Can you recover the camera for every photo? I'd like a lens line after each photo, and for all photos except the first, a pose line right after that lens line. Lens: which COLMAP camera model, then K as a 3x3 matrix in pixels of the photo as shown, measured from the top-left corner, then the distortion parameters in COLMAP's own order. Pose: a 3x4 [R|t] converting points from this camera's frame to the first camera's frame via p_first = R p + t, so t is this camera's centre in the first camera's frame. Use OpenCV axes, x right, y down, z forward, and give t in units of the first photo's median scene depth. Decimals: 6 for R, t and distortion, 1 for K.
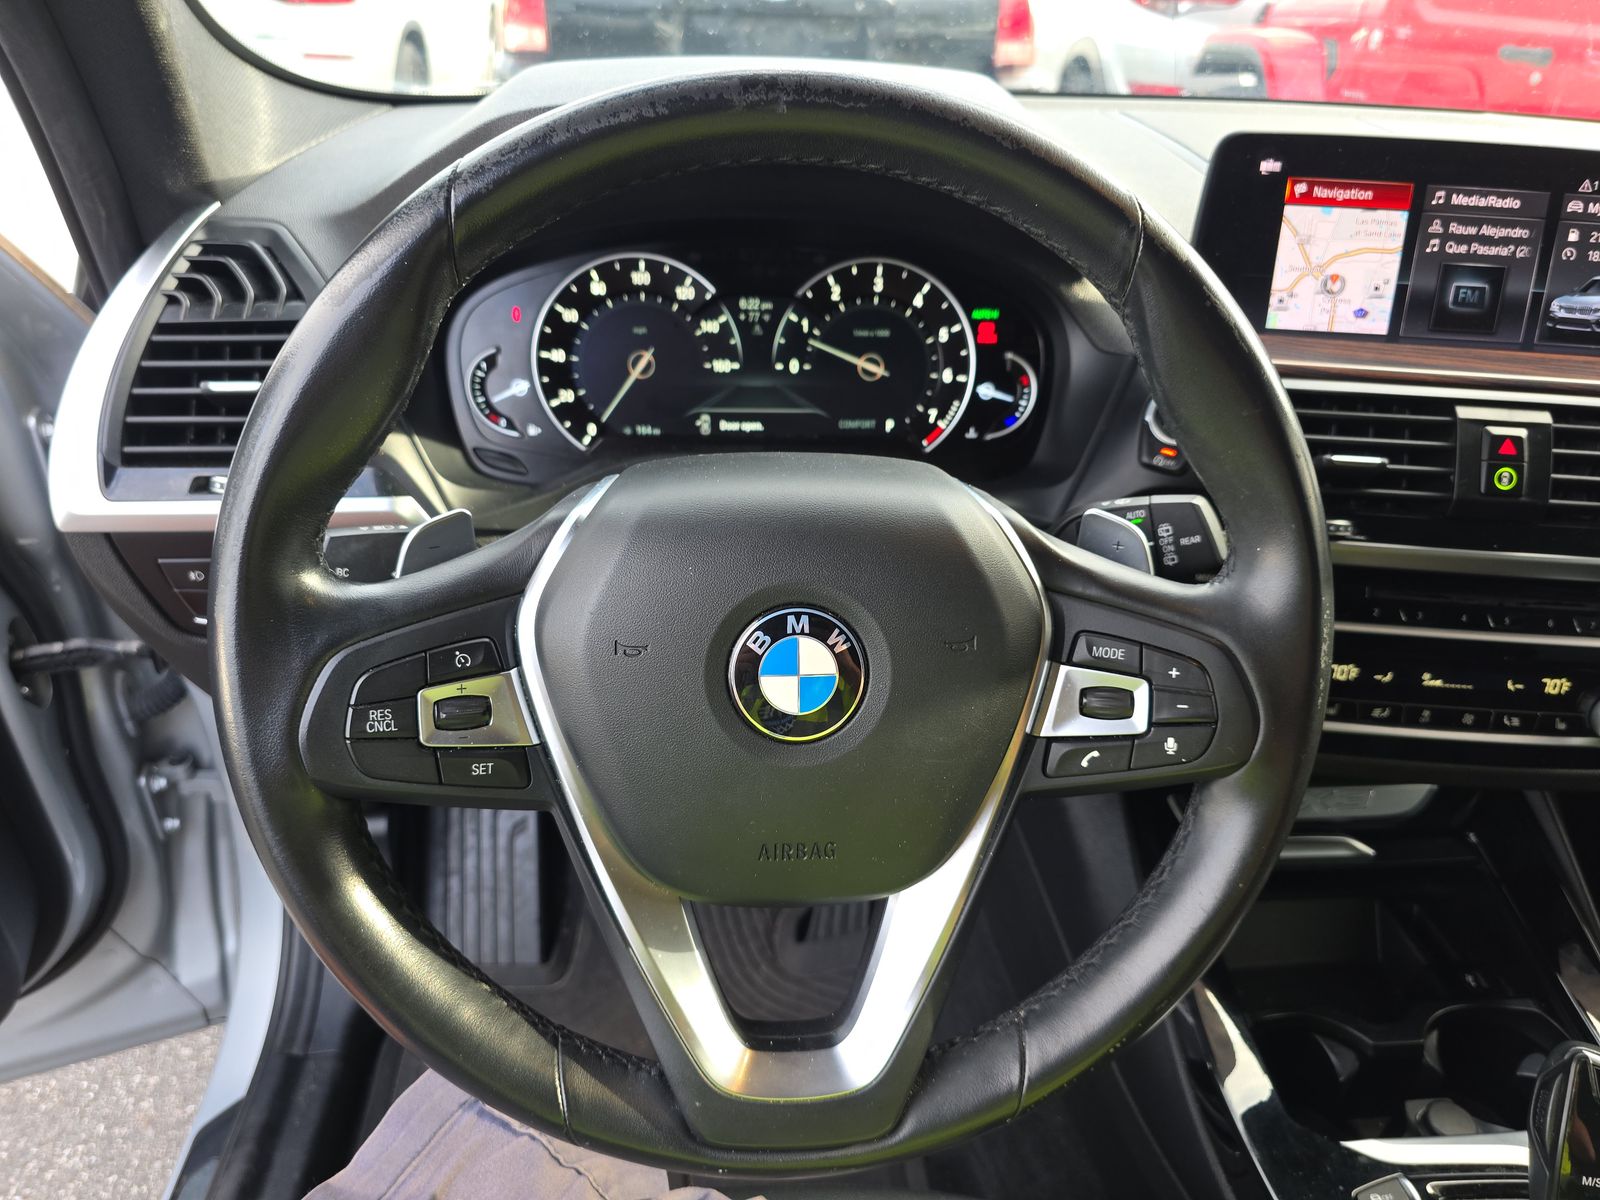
lens RADIAL K [[1201.8, 0, 801.5], [0, 1201.8, 646.6], [0, 0, 1]] dist [0.046621, -0.074634]
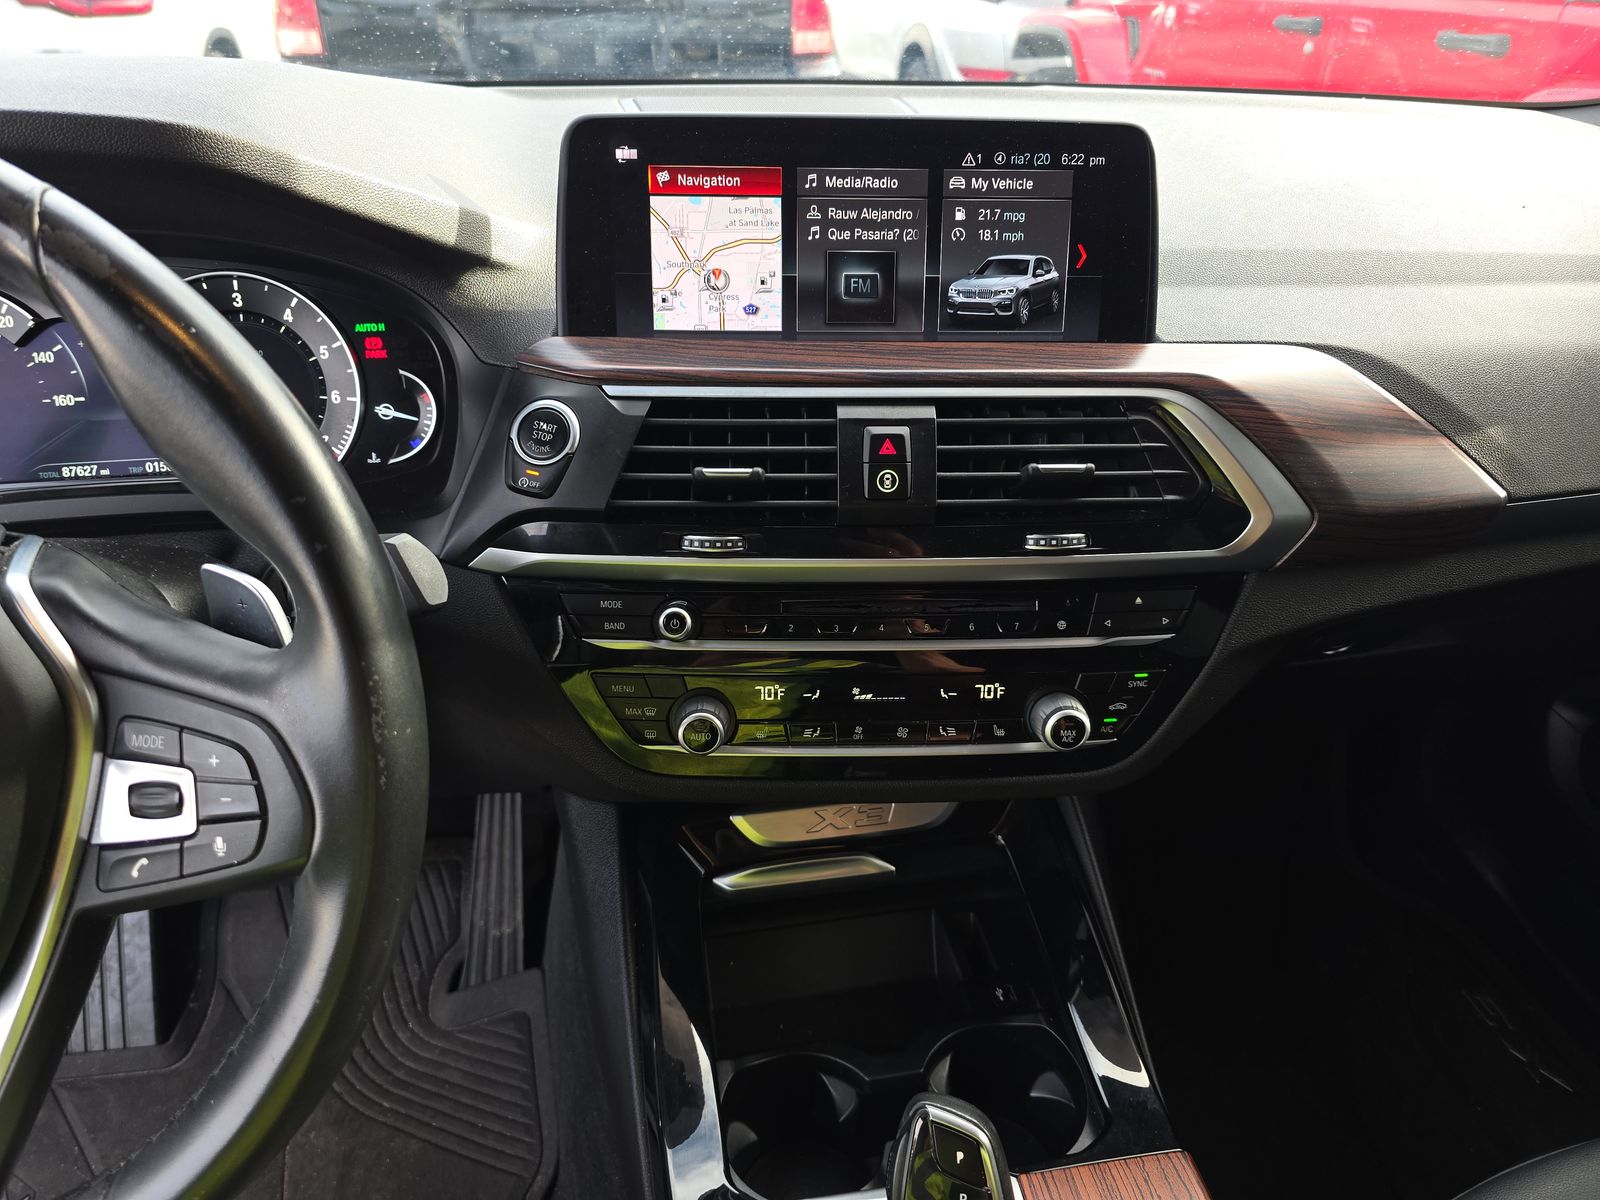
lens RADIAL K [[1201.8, 0, 801.5], [0, 1201.8, 646.6], [0, 0, 1]] dist [0.046621, -0.074634]
pose [[0.993793, -0.072729, 0.084178, 0.397698], [0.072340, 0.997351, 0.007663, -0.021188], [-0.084512, -0.001526, 0.996421, 0.072558]]
